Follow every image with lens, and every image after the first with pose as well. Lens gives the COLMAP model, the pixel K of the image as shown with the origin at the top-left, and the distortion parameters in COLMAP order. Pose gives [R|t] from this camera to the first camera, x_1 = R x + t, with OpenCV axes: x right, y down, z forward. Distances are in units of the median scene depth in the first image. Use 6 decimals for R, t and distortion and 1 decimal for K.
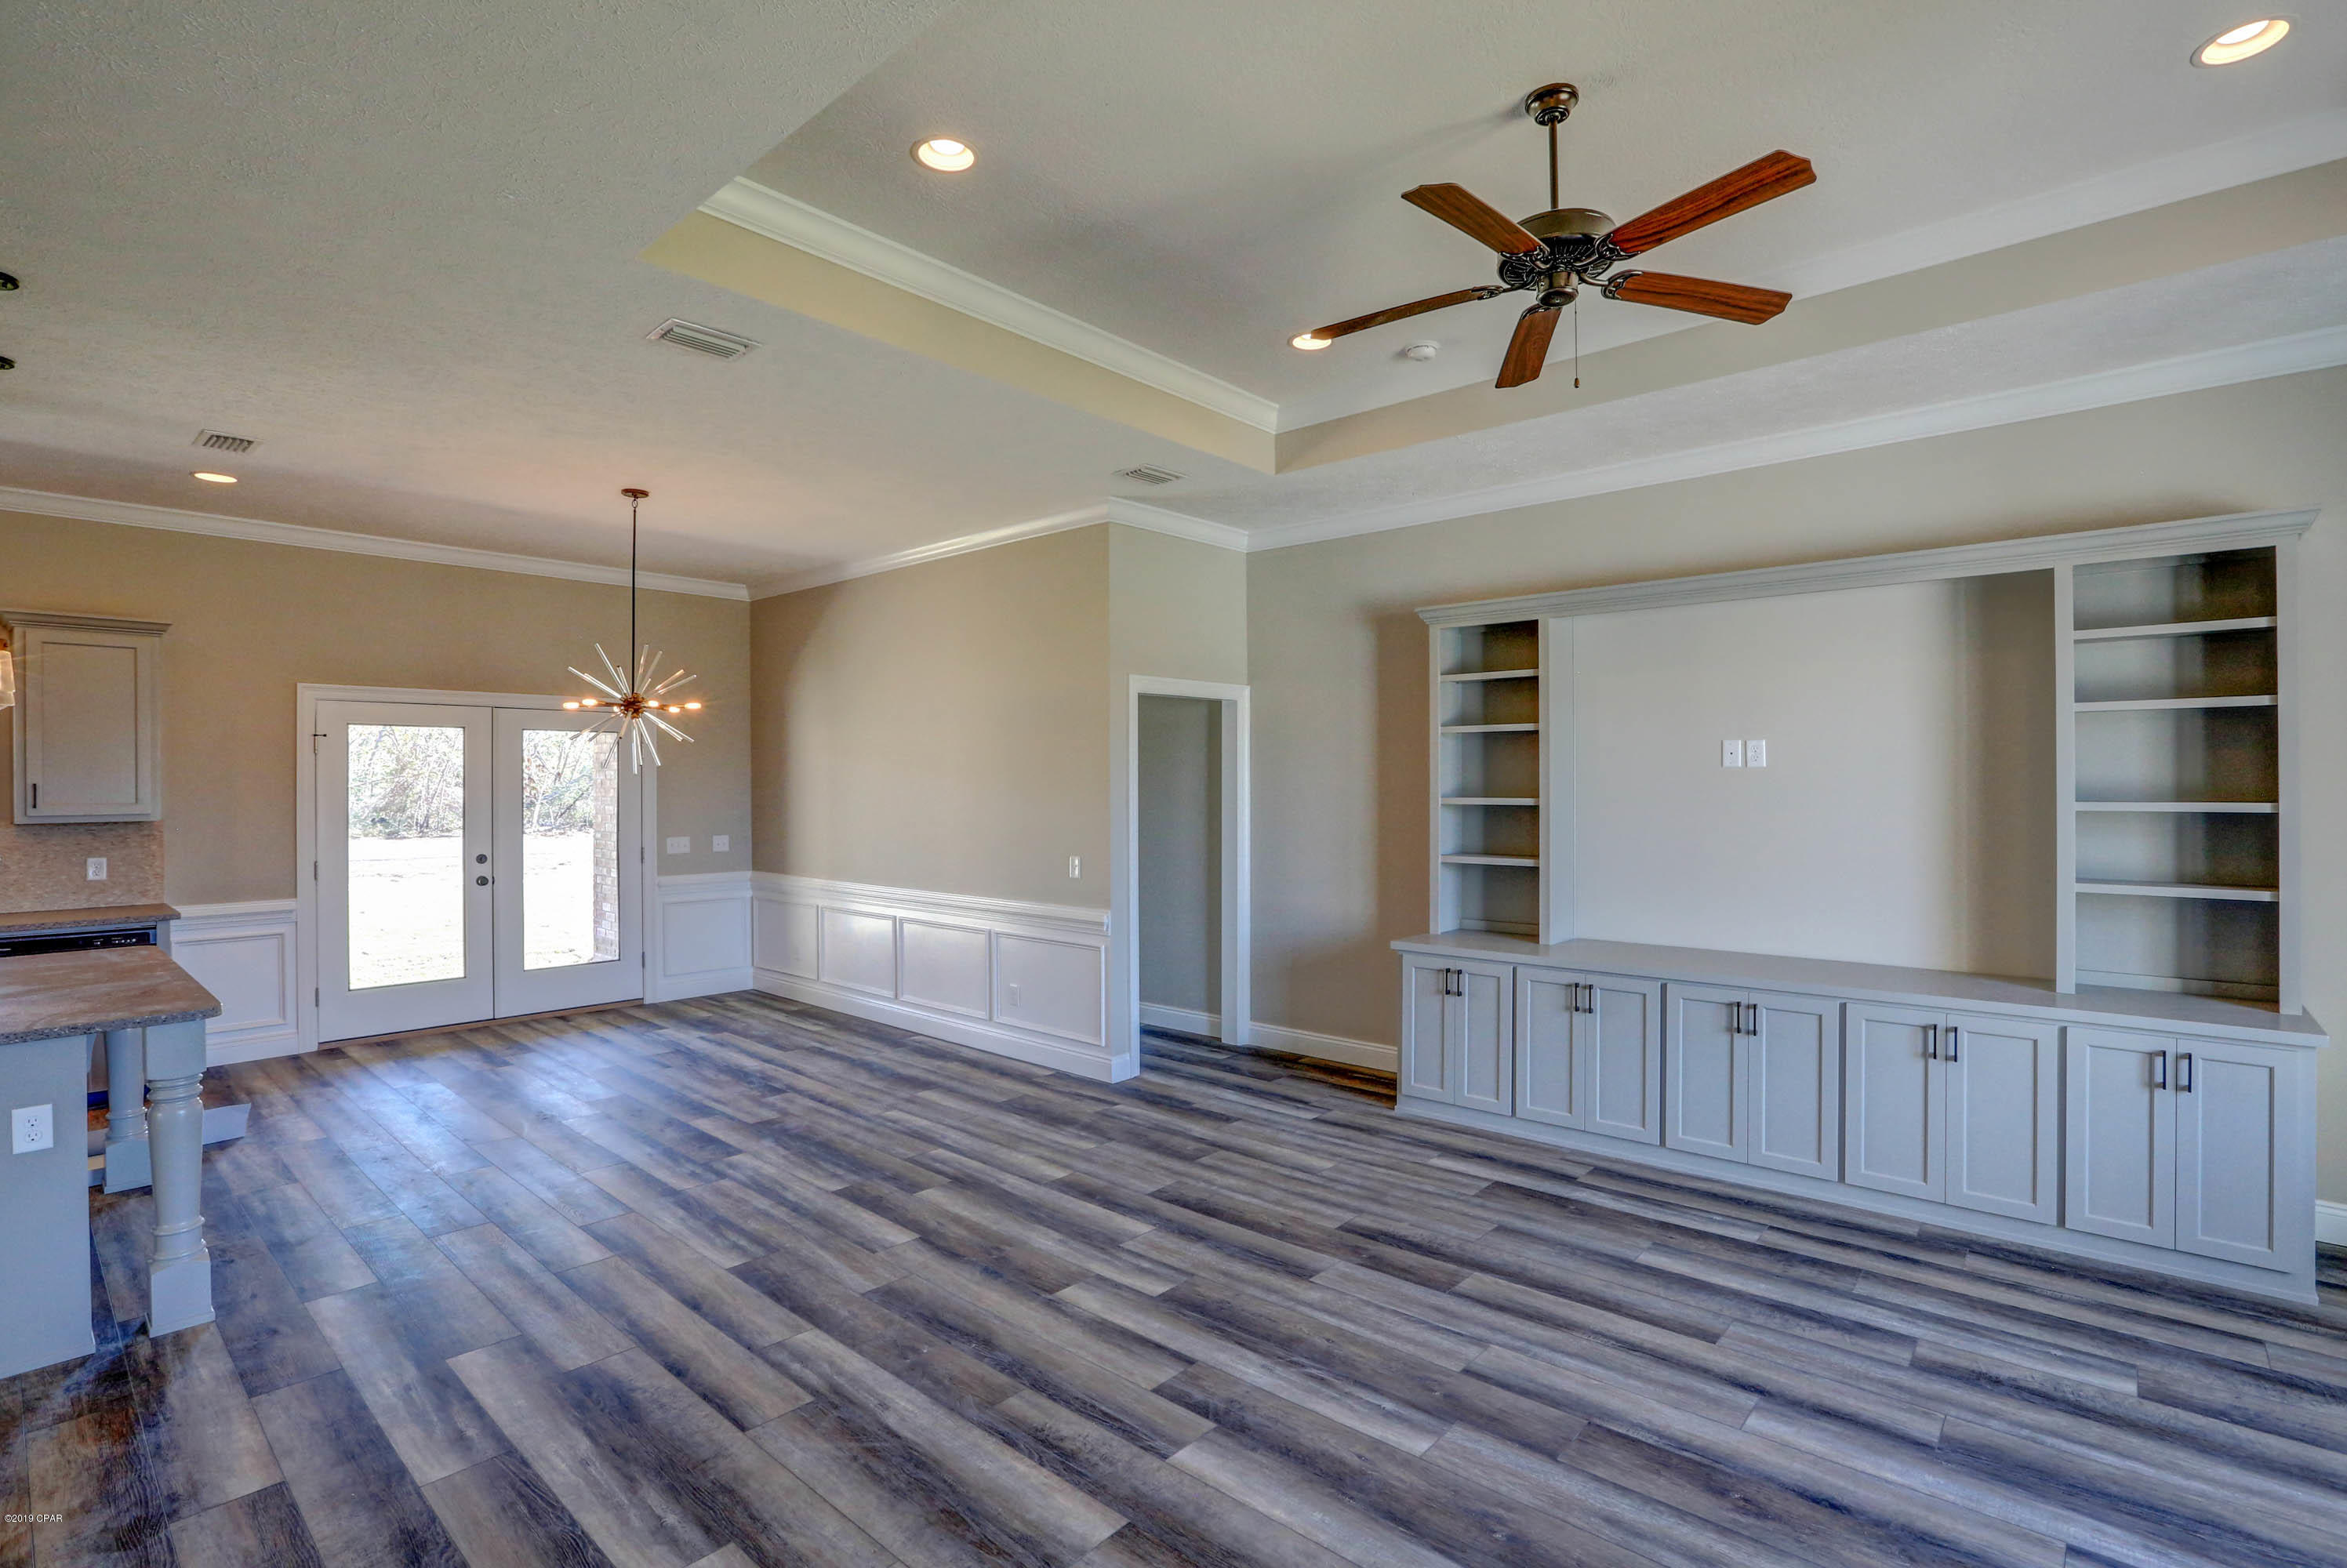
lens RADIAL K [[1099.8, 0, 1169.4], [0, 1099.8, 782.3], [0, 0, 1]] dist [-0.063670, 0.027808]
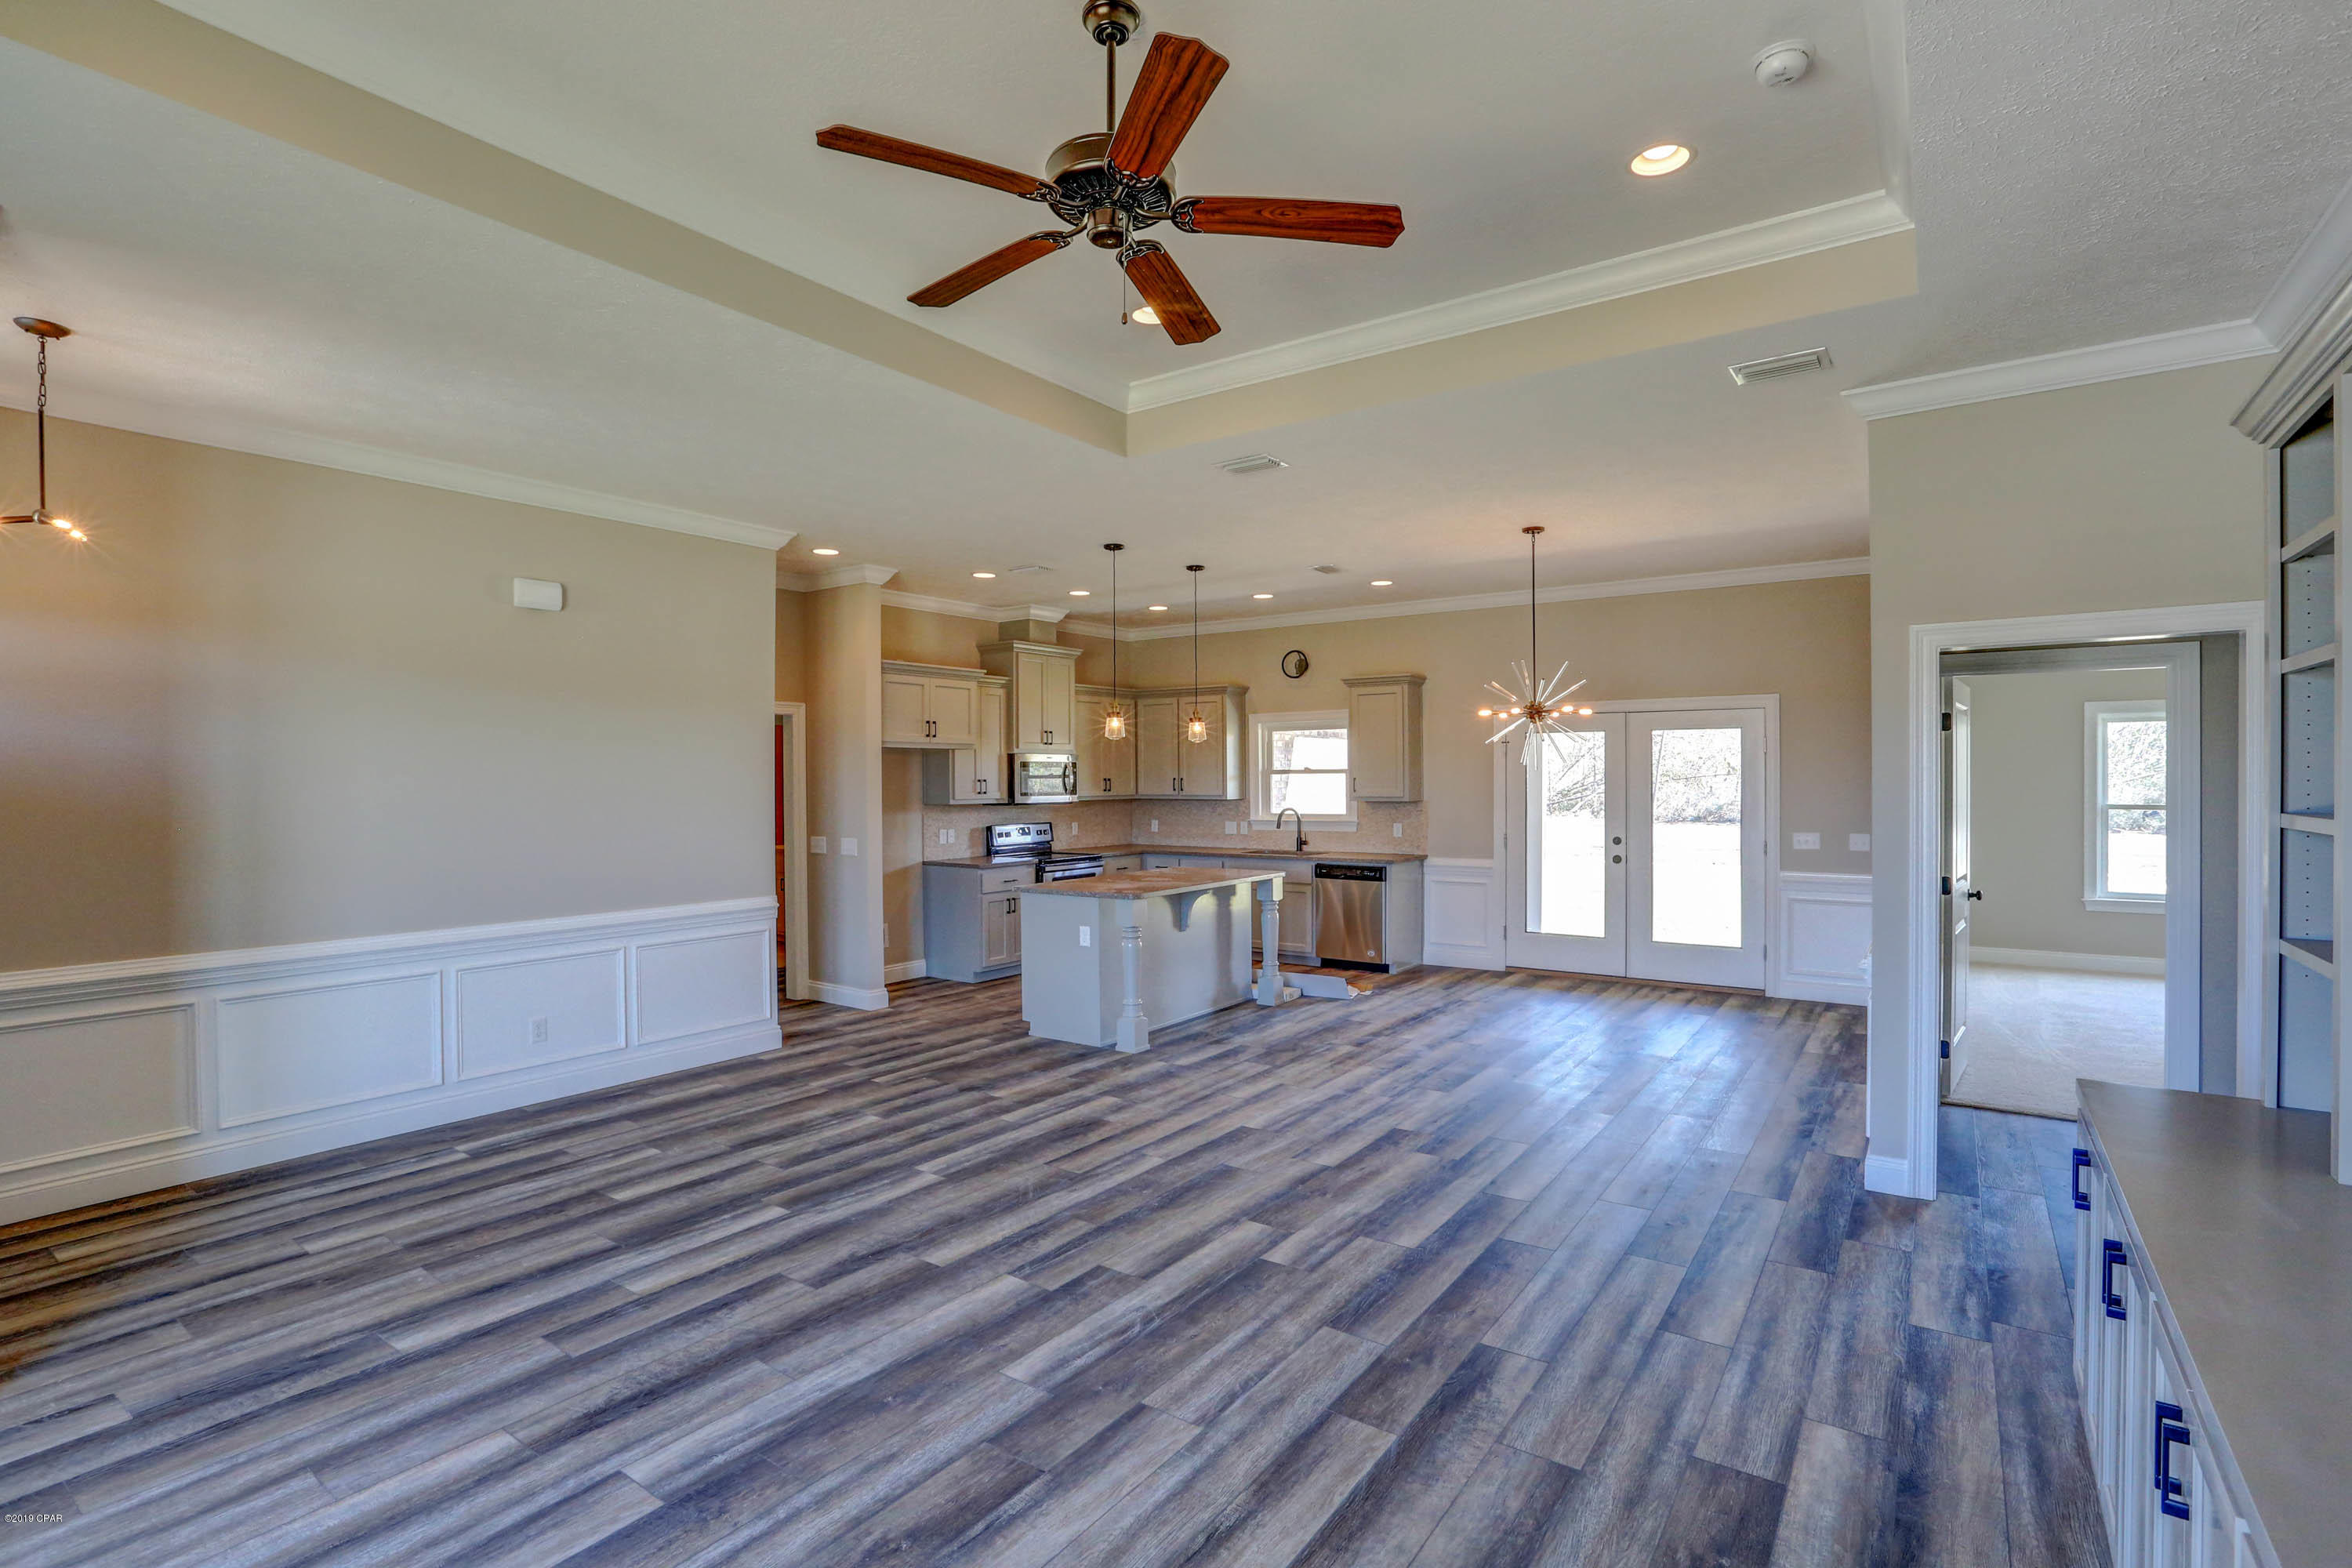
lens RADIAL K [[1102.2, 0, 1171.9], [0, 1102.2, 782.3], [0, 0, 1]] dist [-0.063670, 0.027808]
pose [[0.106198, 0.006071, -0.994326, 0.736584], [0.003795, 0.999972, 0.006511, -0.004407], [0.994338, -0.004465, 0.106172, 0.560464]]
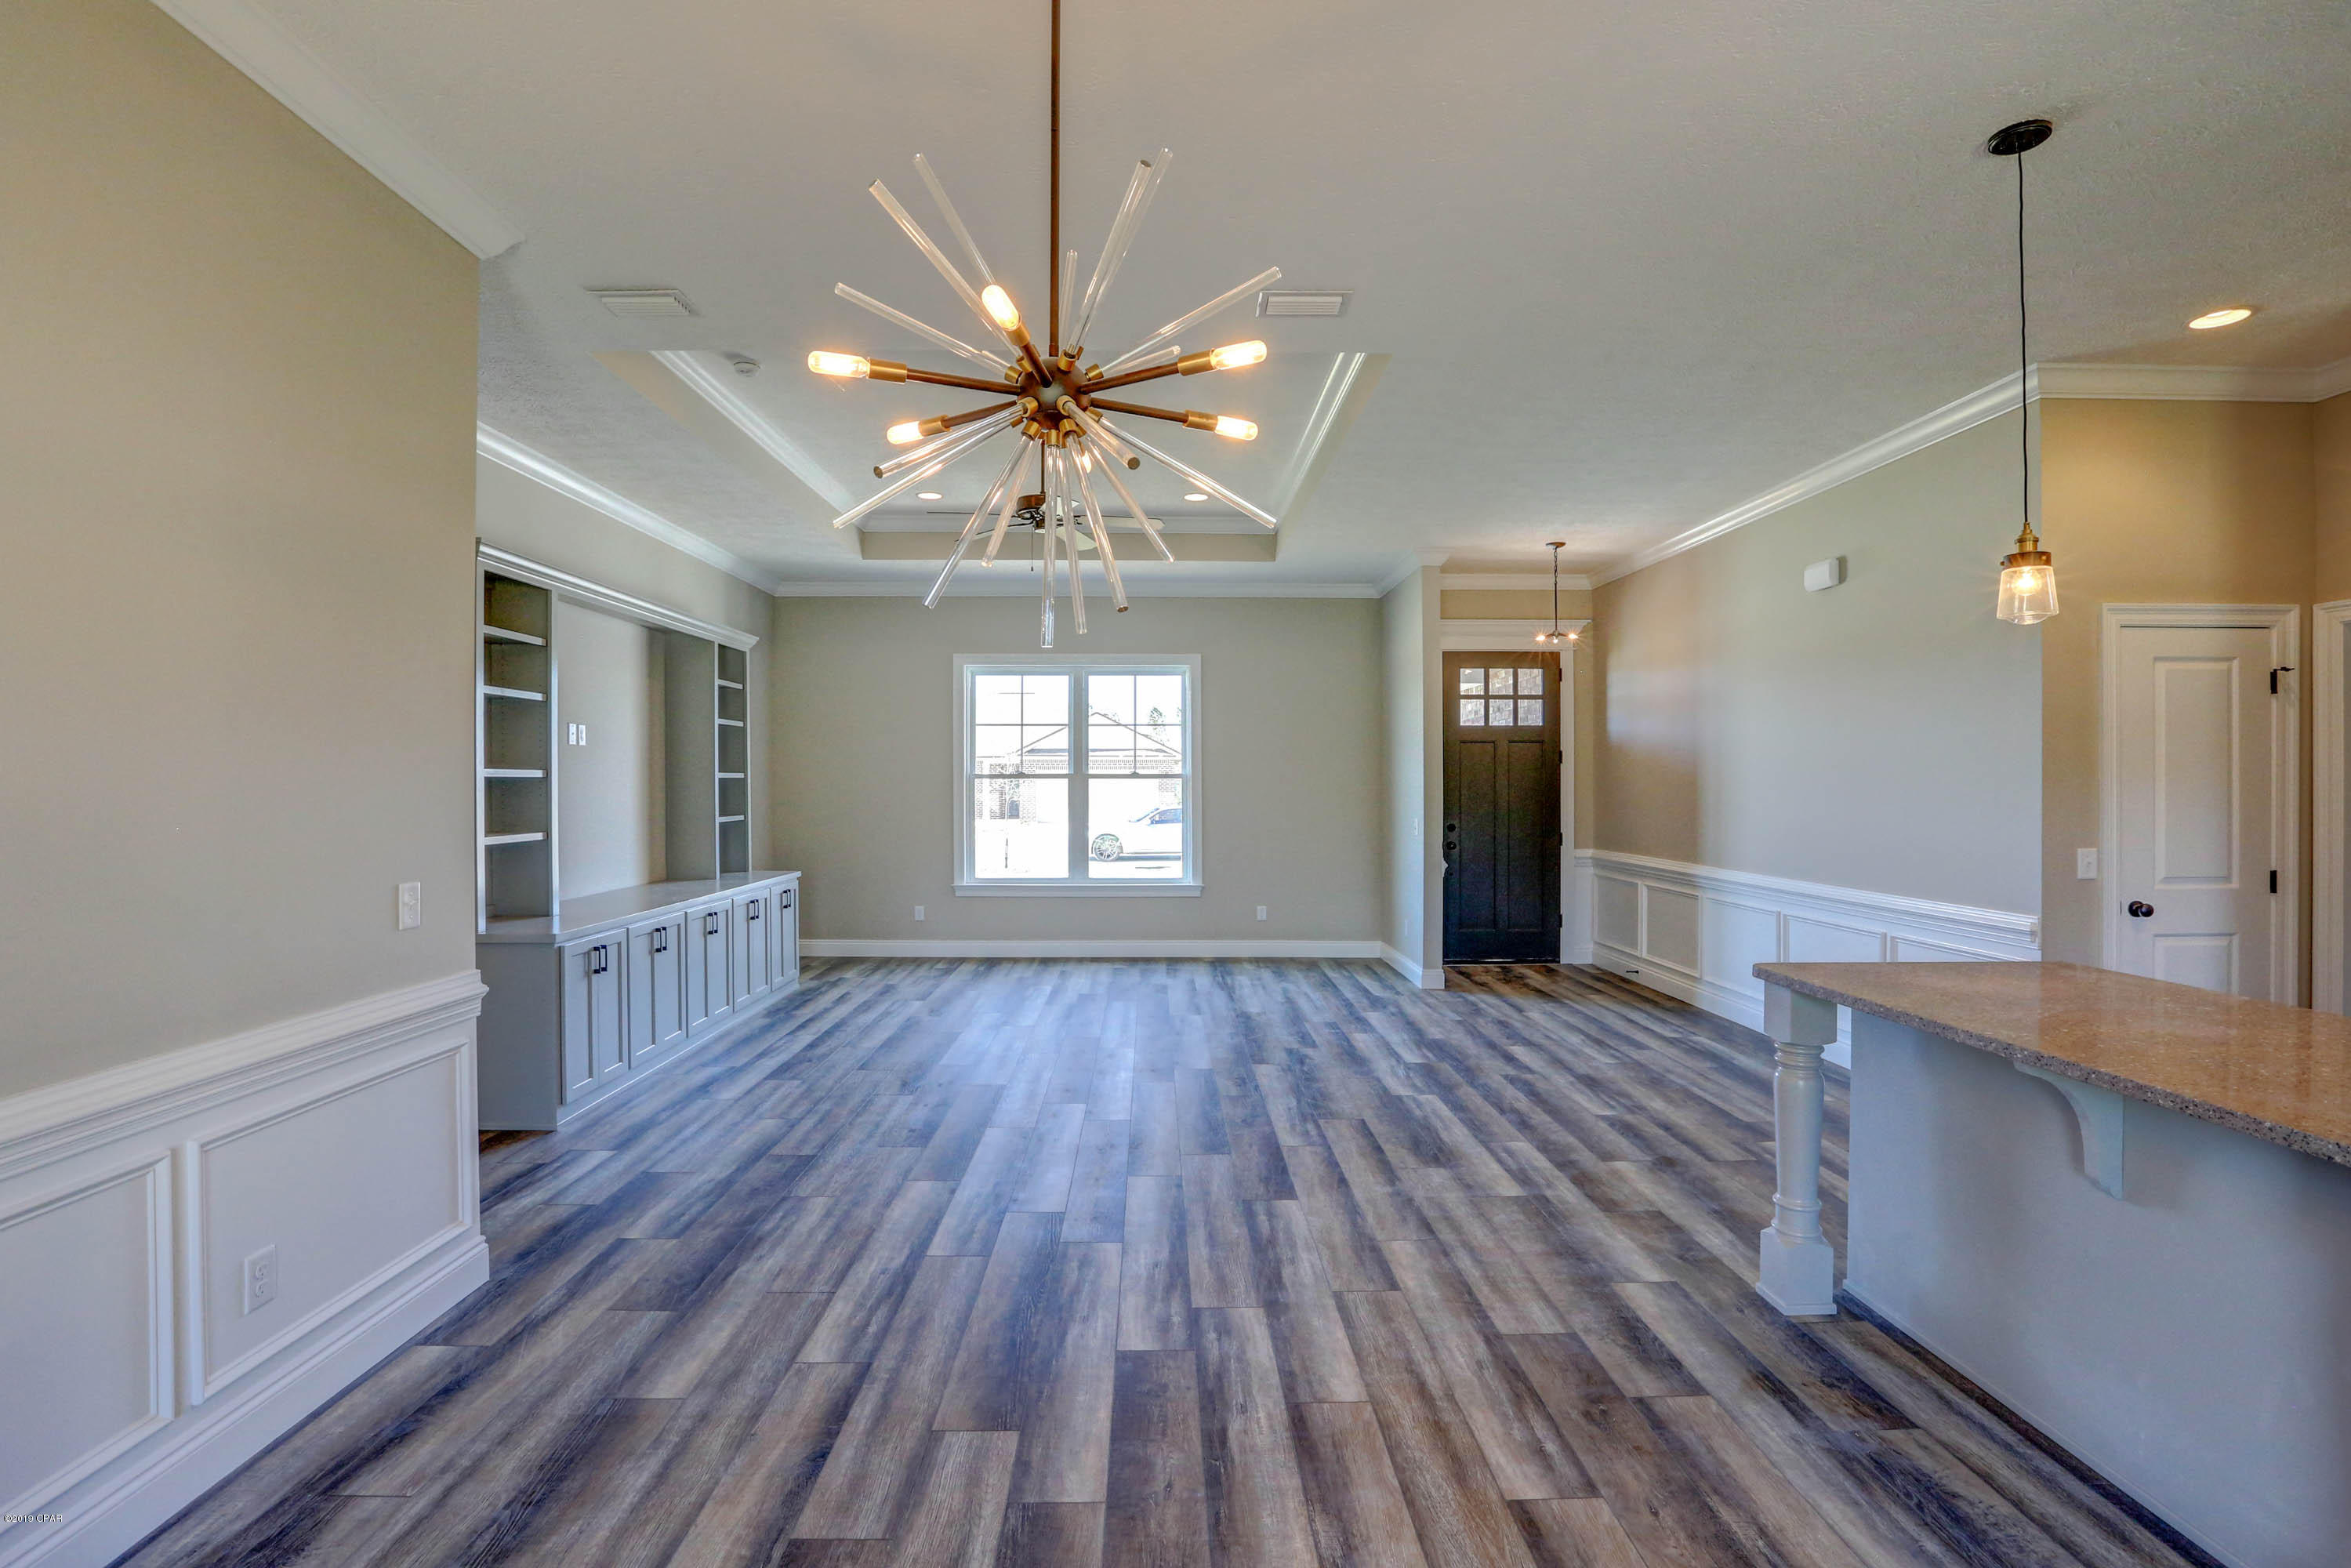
lens RADIAL K [[1101.8, 0, 1171.4], [0, 1101.8, 782.3], [0, 0, 1]] dist [-0.063670, 0.027808]
pose [[-0.678691, 0.002555, 0.734419, -0.825078], [0.002382, 0.999996, -0.001279, 0.030777], [-0.734420, 0.000881, -0.678695, 1.343966]]
